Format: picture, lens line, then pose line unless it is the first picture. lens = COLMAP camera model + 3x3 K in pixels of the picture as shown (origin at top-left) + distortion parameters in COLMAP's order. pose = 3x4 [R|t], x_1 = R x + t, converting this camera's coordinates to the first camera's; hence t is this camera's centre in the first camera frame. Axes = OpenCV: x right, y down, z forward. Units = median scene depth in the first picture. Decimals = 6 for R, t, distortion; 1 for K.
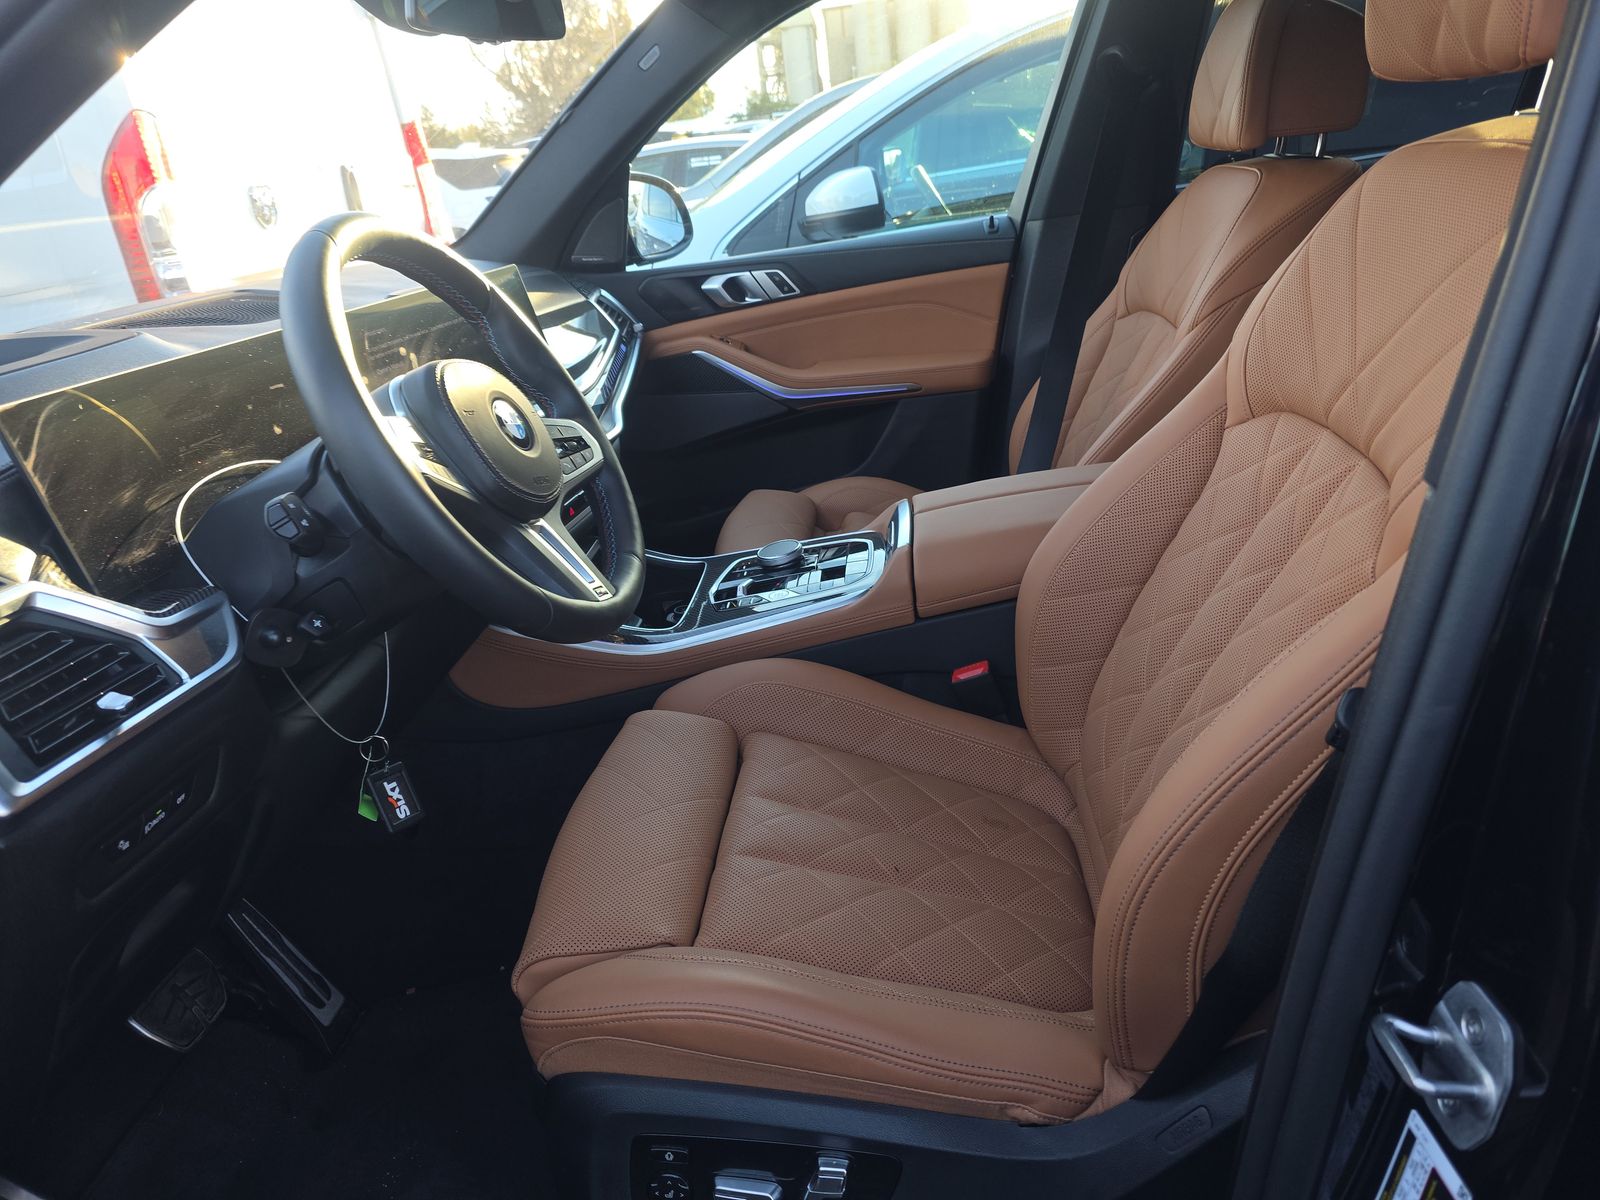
lens RADIAL K [[1177.5, 0, 801.2], [0, 1177.5, 541.1], [0, 0, 1]] dist [0.061677, -0.044859]
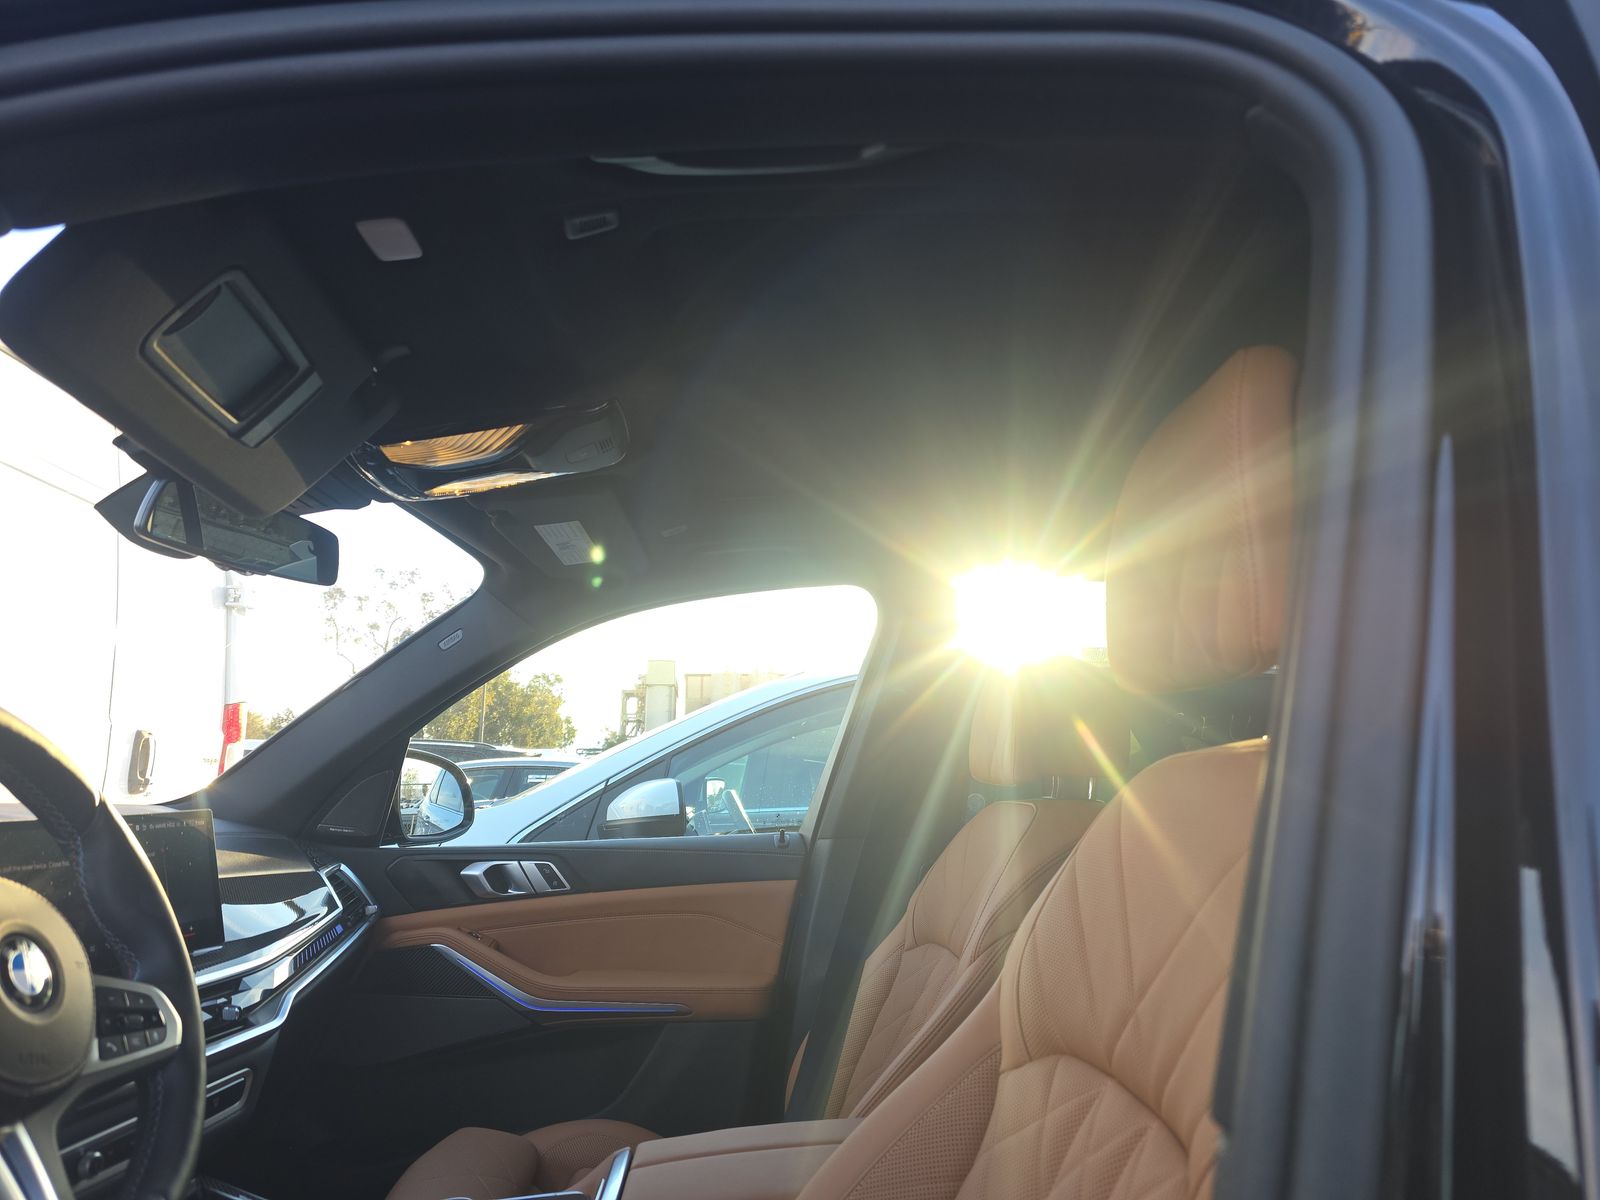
lens RADIAL K [[1084.6, 0, 801.4], [0, 1084.6, 578.5], [0, 0, 1]] dist [0.071526, -0.070728]
pose [[0.988108, 0.122921, 0.092377, 0.069443], [-0.059384, 0.859232, -0.508127, 0.004197], [-0.141833, 0.496599, 0.856314, 0.124114]]
